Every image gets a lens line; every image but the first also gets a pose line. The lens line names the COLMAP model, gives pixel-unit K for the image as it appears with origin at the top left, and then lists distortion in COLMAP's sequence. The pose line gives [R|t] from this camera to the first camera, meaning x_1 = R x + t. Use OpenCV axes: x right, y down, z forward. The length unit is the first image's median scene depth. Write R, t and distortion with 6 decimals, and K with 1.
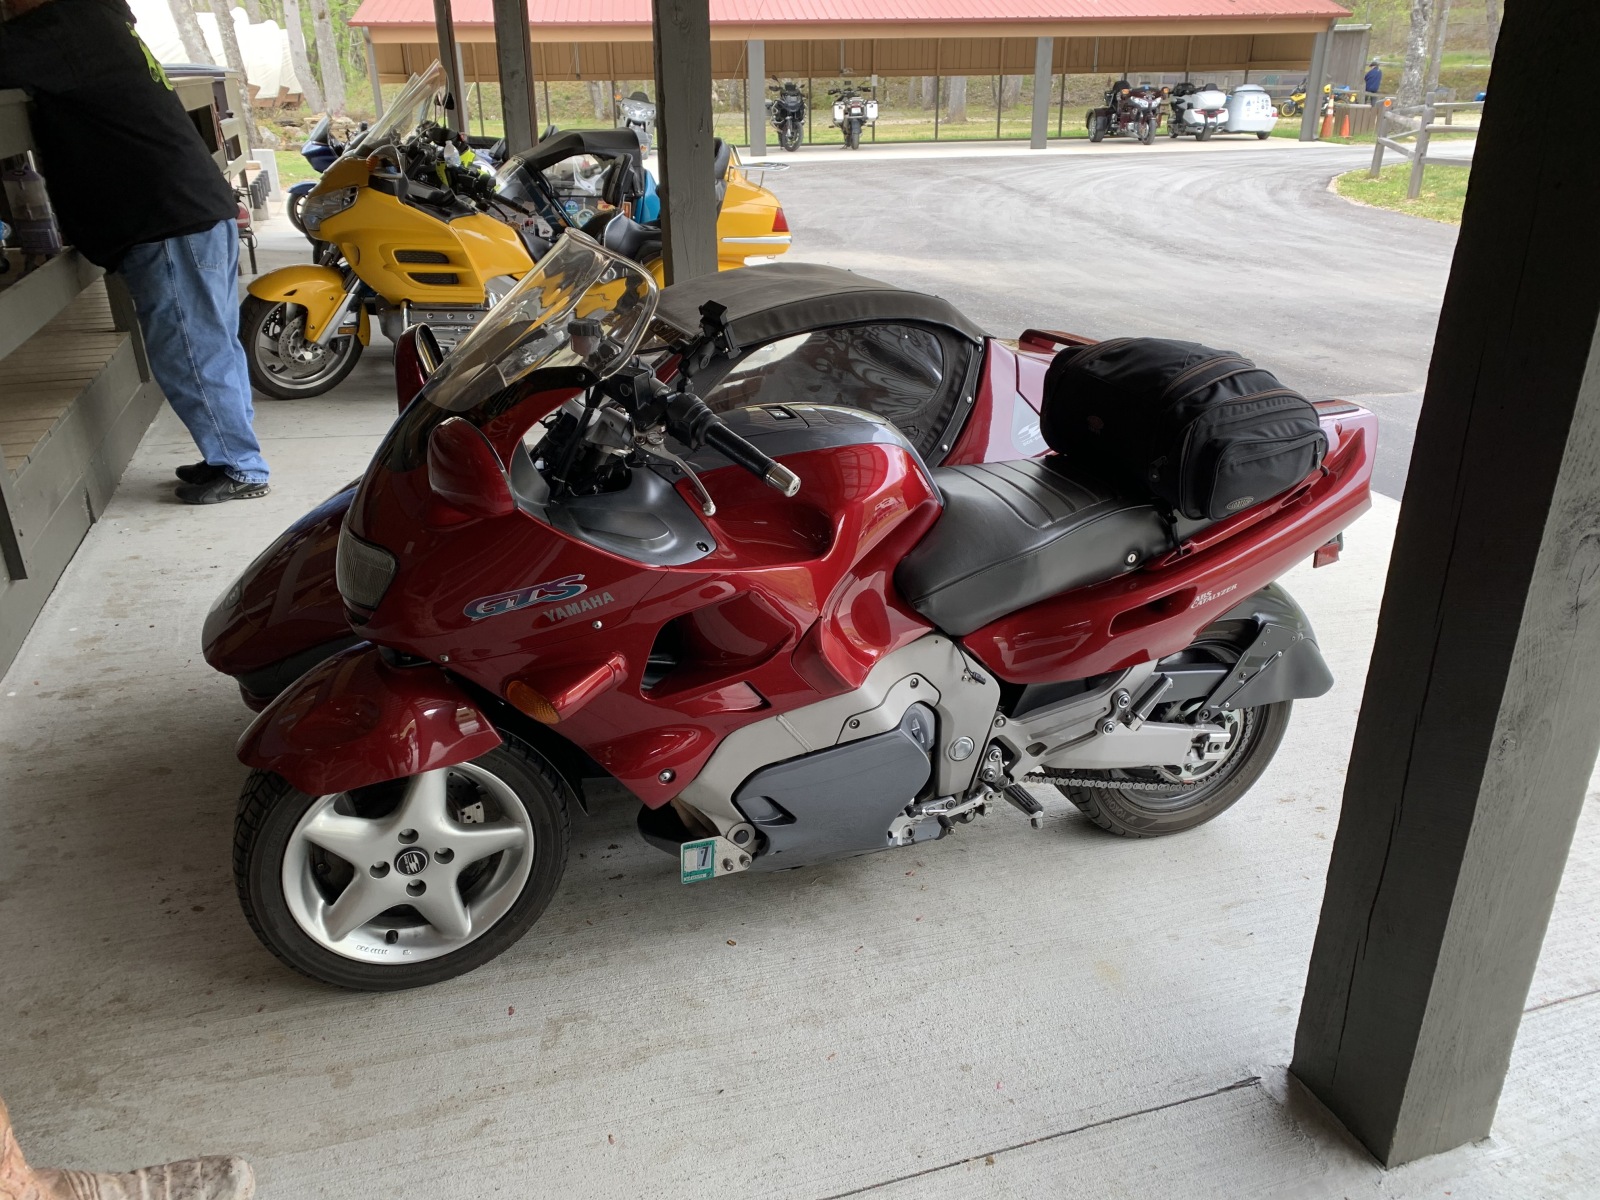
lens RADIAL K [[1223.1, 0, 792.0], [0, 1223.1, 596.9], [0, 0, 1]] dist [0.007091, -0.003616]
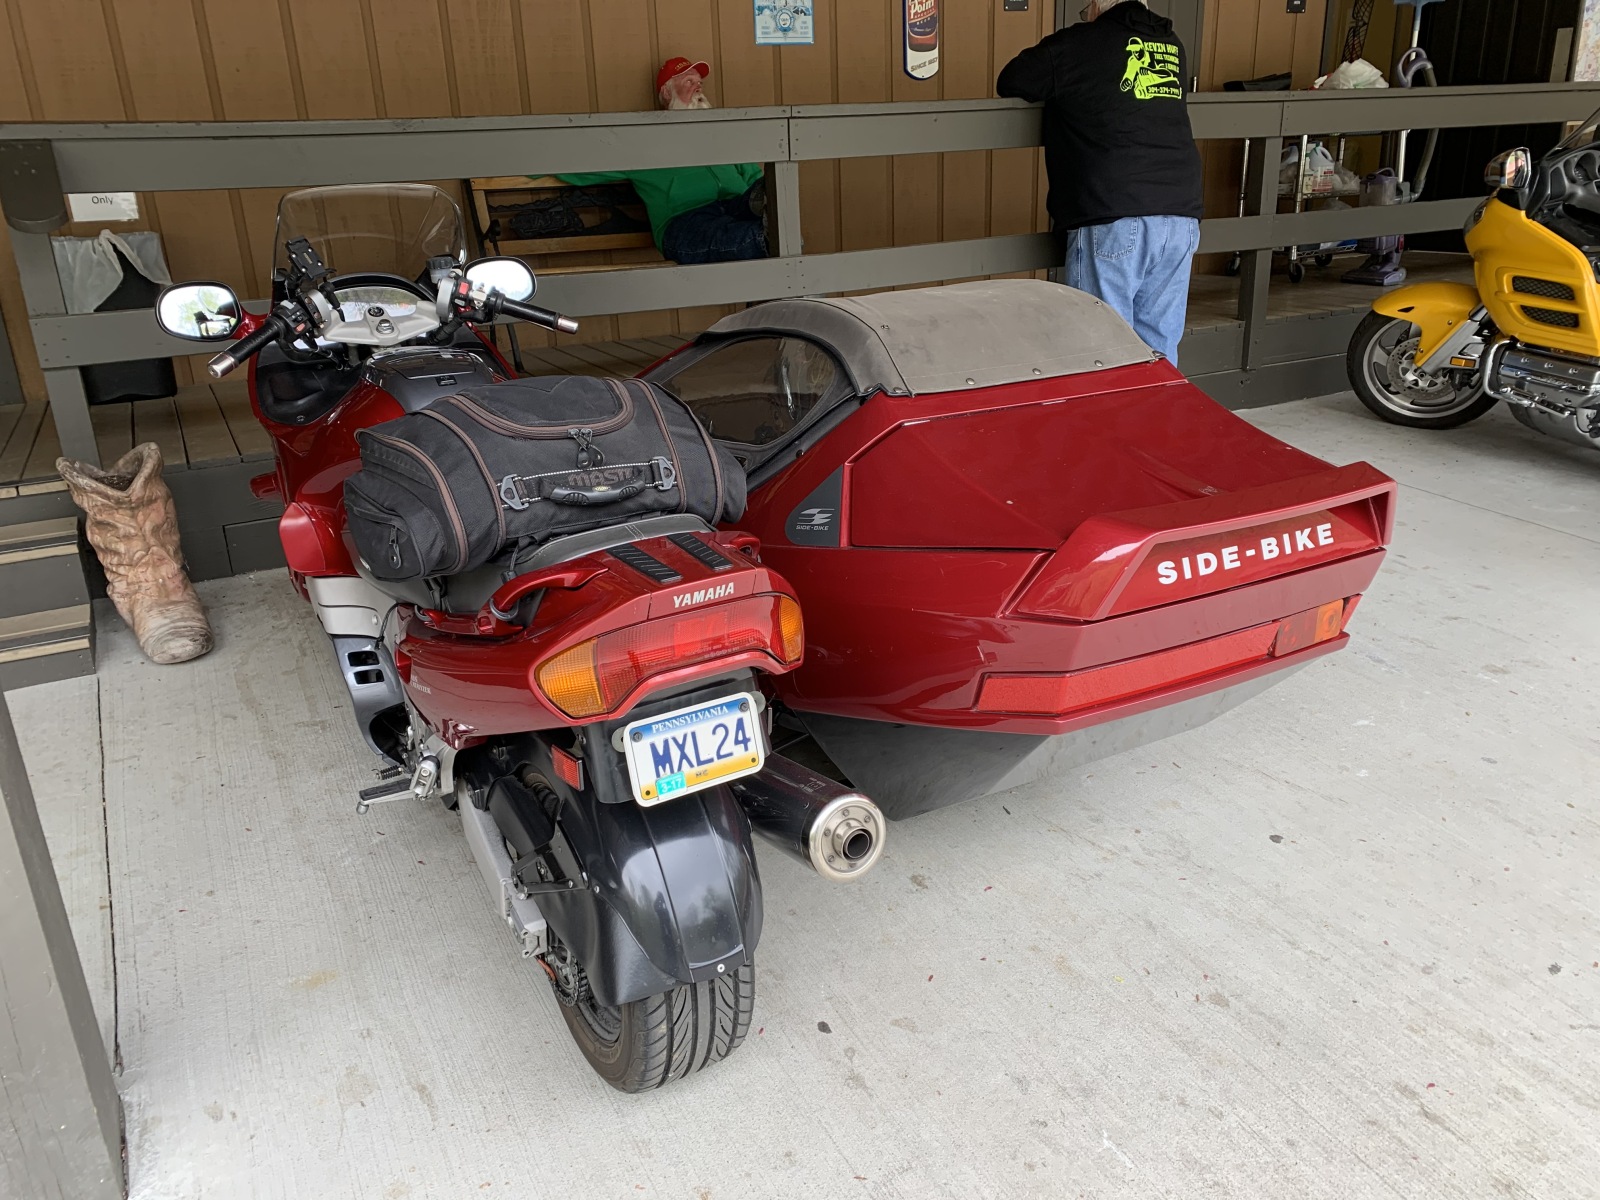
lens RADIAL K [[1223.1, 0, 792.0], [0, 1223.1, 596.9], [0, 0, 1]] dist [0.007091, -0.003616]
pose [[0.140550, 0.342910, -0.928794, 0.431415], [-0.351328, 0.894331, 0.277022, -0.142801], [0.925643, 0.287376, 0.246172, 0.396033]]
